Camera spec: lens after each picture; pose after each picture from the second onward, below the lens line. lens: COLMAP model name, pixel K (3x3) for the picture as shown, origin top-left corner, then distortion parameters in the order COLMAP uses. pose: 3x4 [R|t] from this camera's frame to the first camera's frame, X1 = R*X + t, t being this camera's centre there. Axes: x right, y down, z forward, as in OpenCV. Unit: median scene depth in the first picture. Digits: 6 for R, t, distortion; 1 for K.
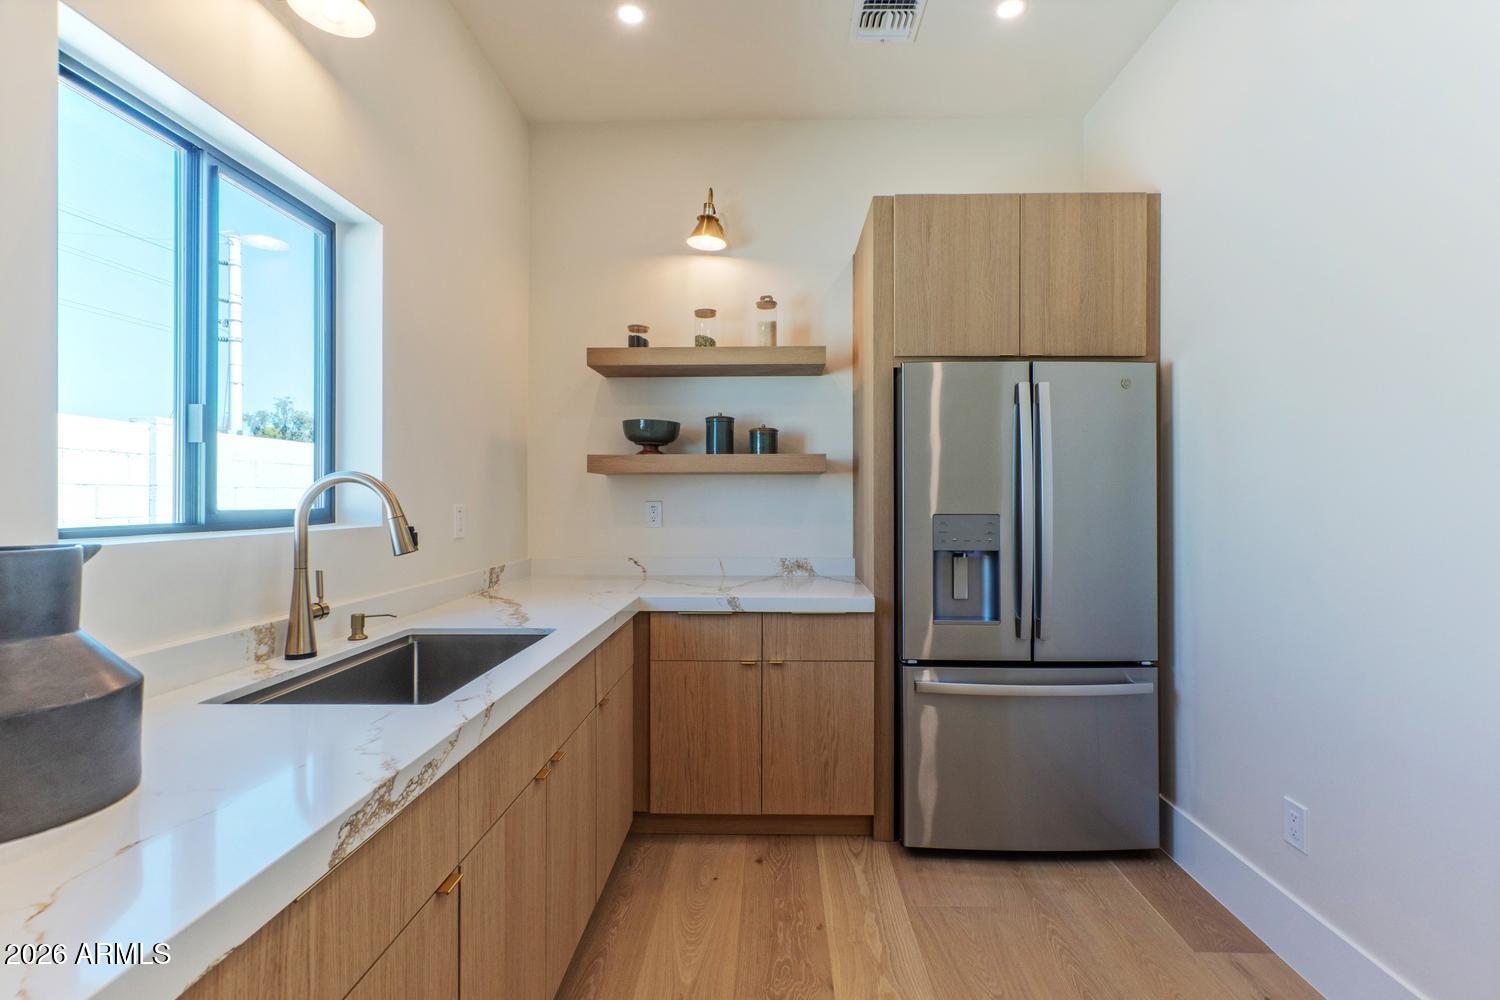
lens RADIAL K [[674.1, 0, 750.4], [0, 674.1, 490.1], [0, 0, 1]] dist [0.002250, 0.000098]
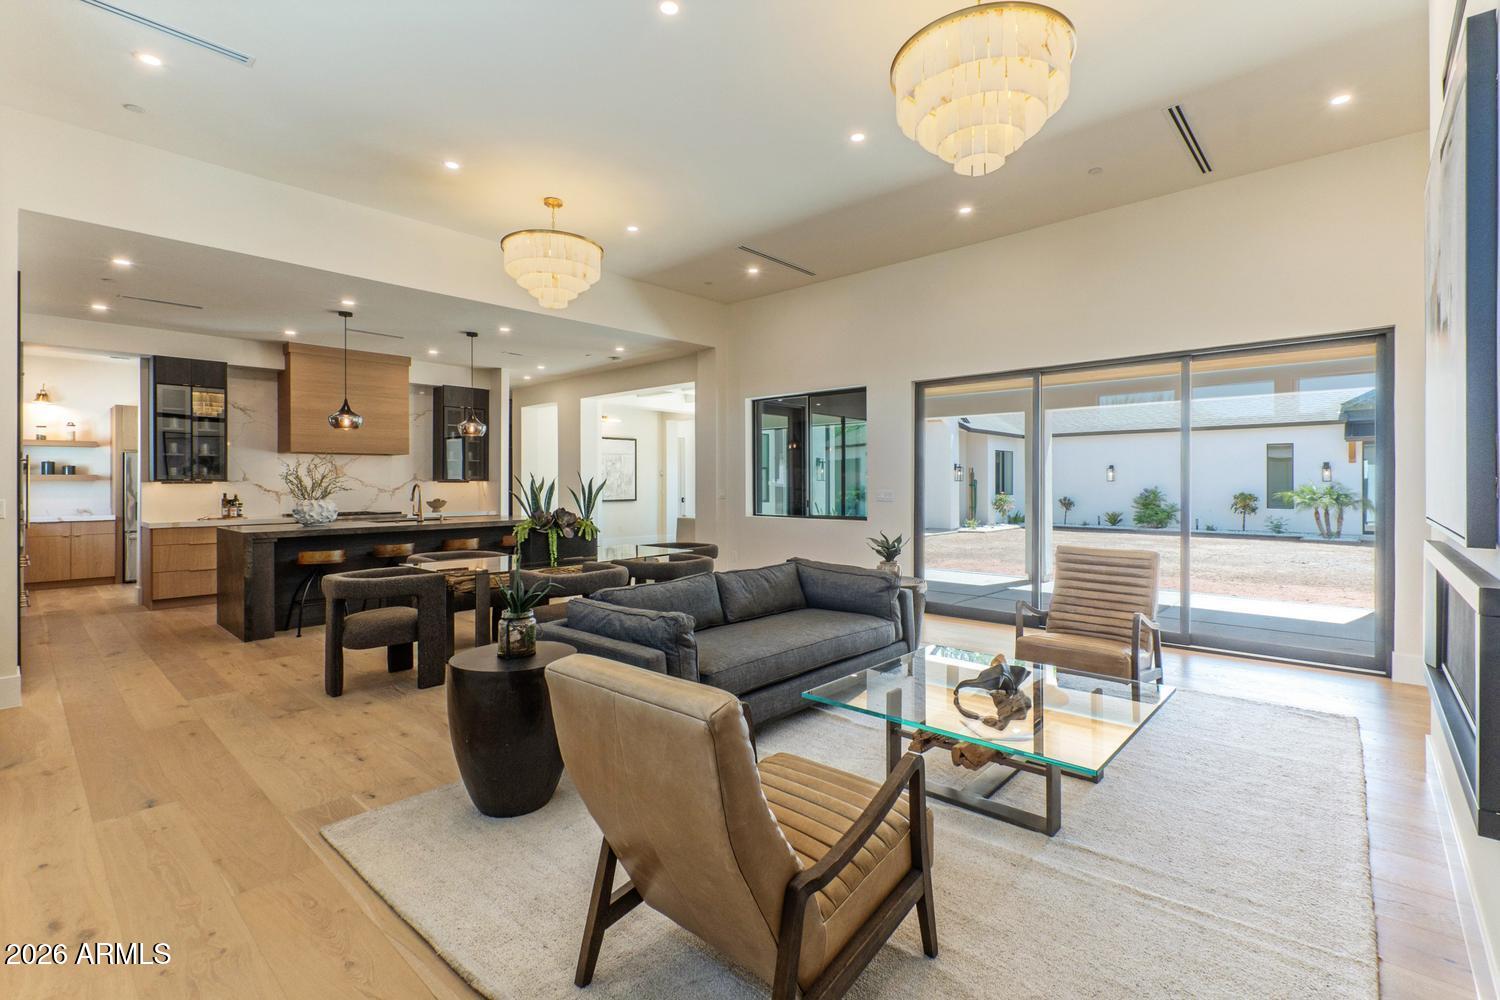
lens RADIAL K [[674.1, 0, 760.8], [0, 674.1, 478.0], [0, 0, 1]] dist [0.002250, 0.000098]
pose [[0.647216, 0.002364, 0.762303, -0.292039], [-0.000372, 0.999996, -0.002786, -0.030193], [-0.762307, 0.001519, 0.647214, -3.435871]]
